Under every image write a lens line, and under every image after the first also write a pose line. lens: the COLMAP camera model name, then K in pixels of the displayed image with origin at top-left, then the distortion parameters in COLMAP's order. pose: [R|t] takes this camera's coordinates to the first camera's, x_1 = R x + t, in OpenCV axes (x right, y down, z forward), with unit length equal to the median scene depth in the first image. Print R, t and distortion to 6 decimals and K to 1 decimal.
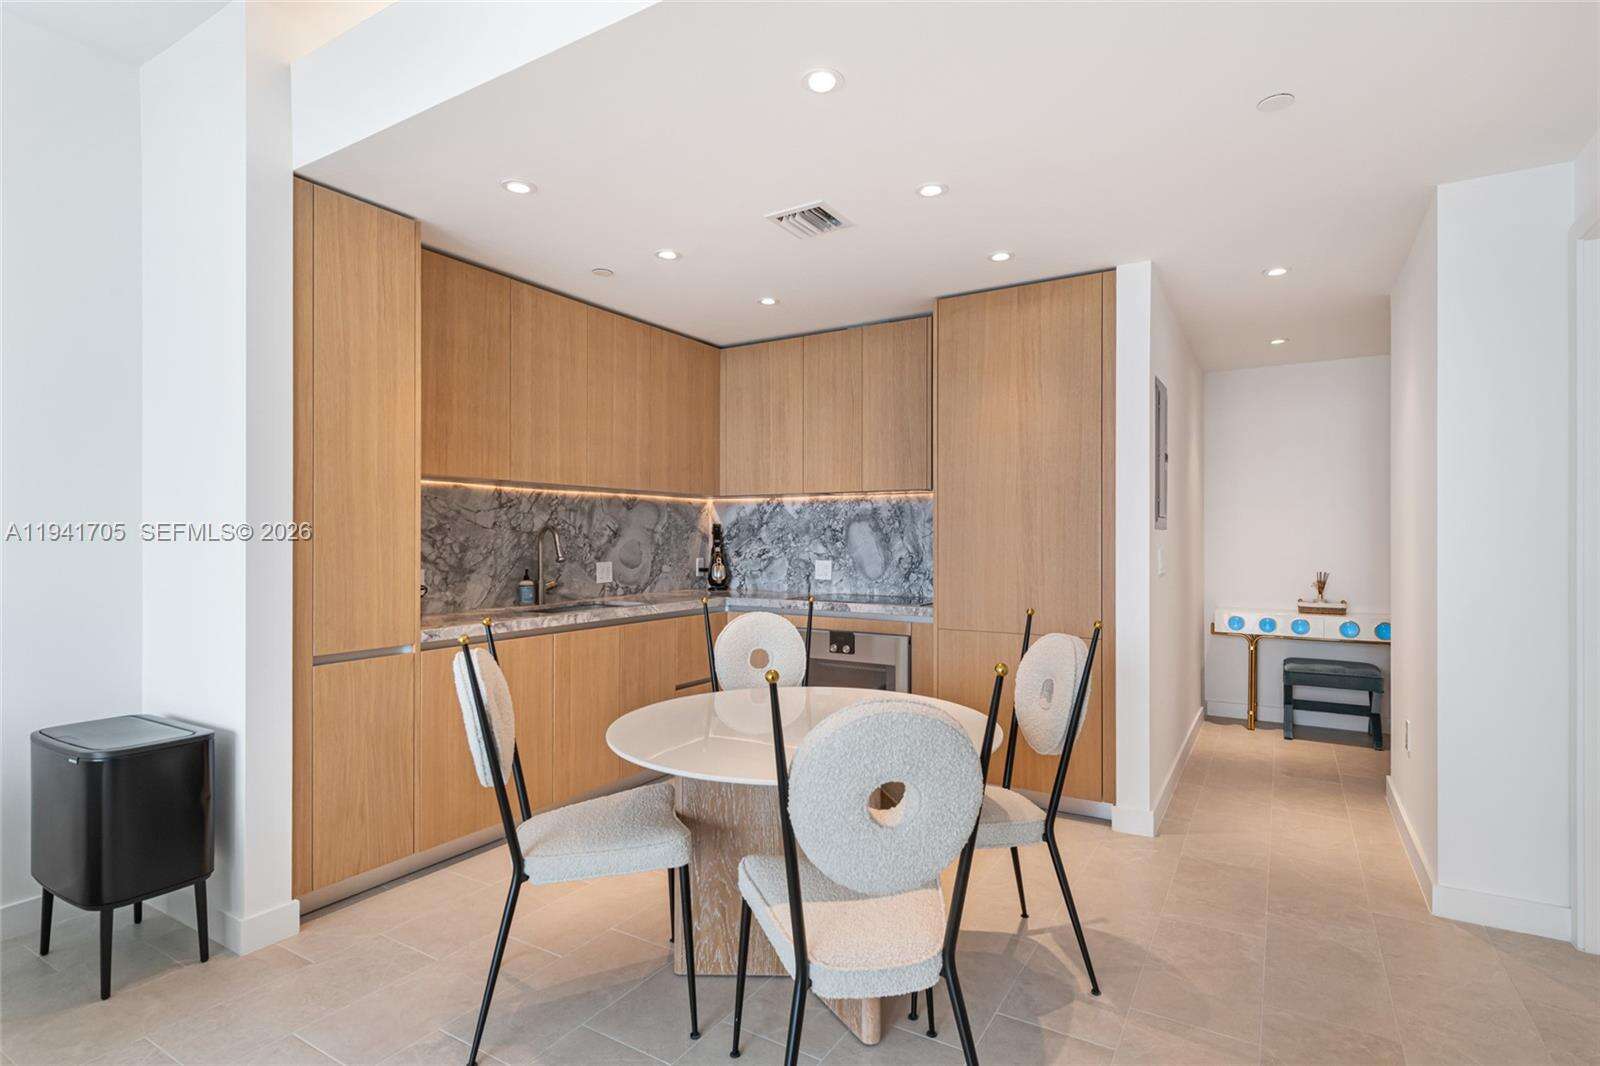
lens RADIAL K [[794.1, 0, 810.5], [0, 794.1, 539.3], [0, 0, 1]] dist [0.005082, -0.000264]
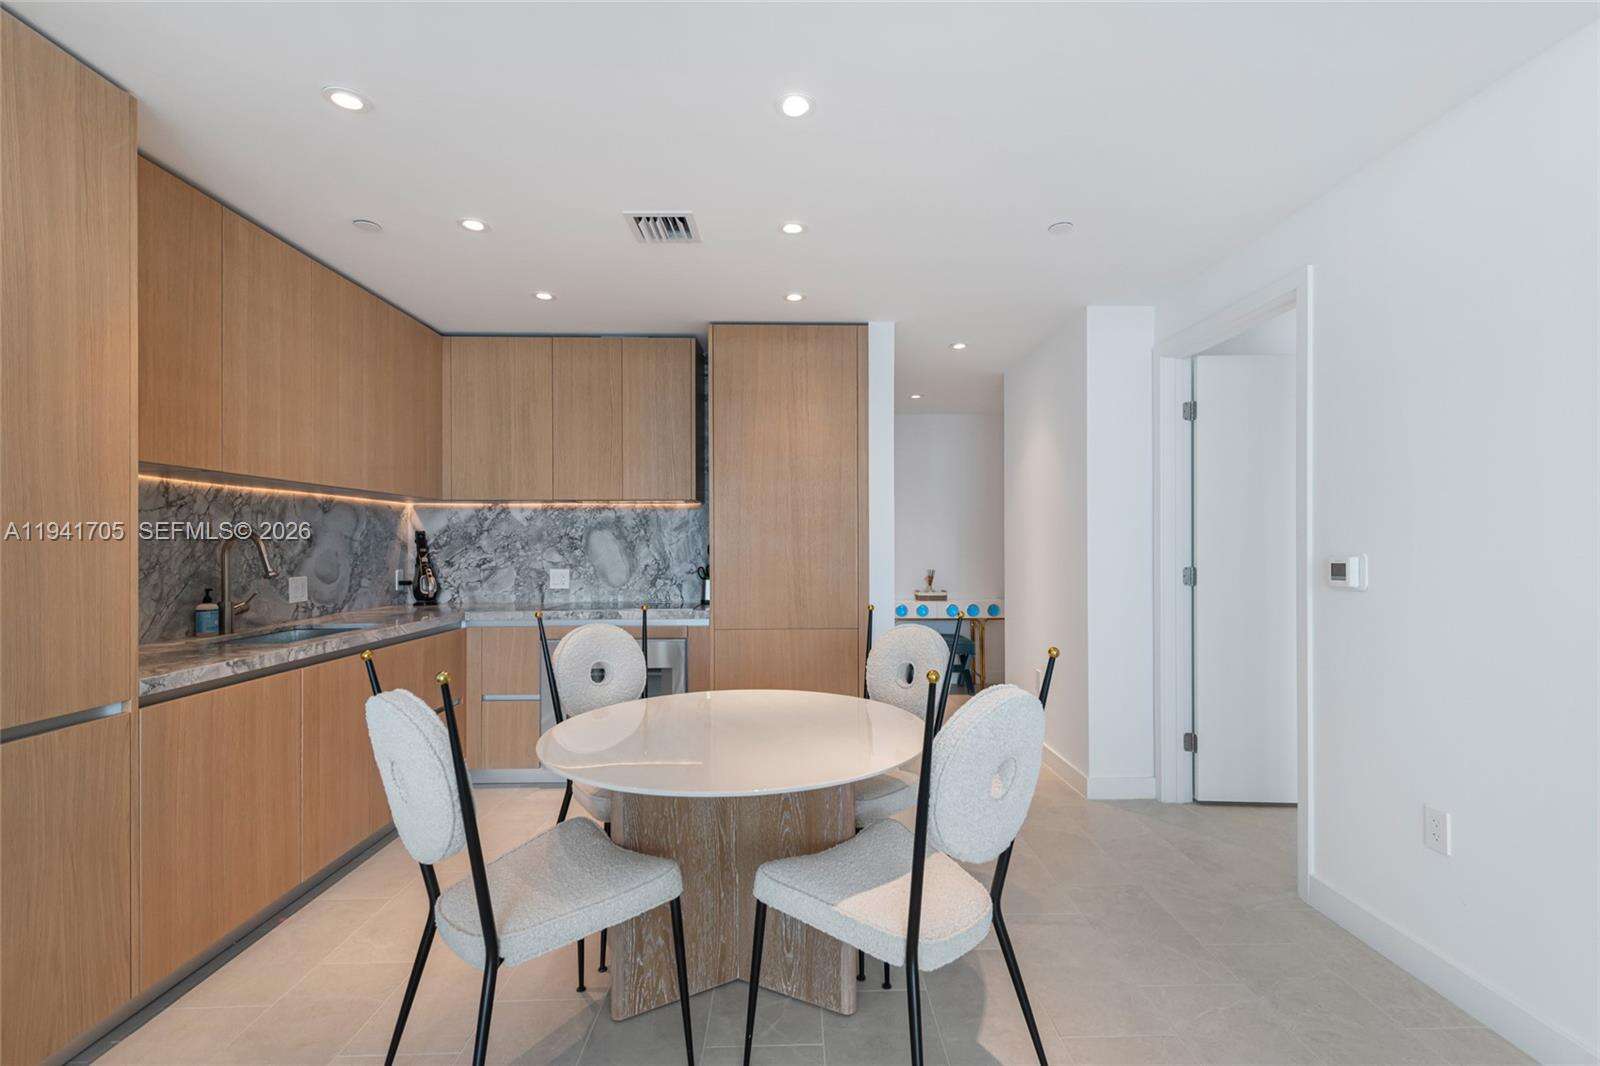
lens RADIAL K [[723.0, 0, 819.8], [0, 723.0, 544.6], [0, 0, 1]] dist [0.002265, -0.000760]
pose [[0.836103, -0.003269, 0.548563, -0.214655], [0.005262, 0.999984, -0.002061, 0.000047], [-0.548548, 0.004610, 0.836106, 0.085866]]
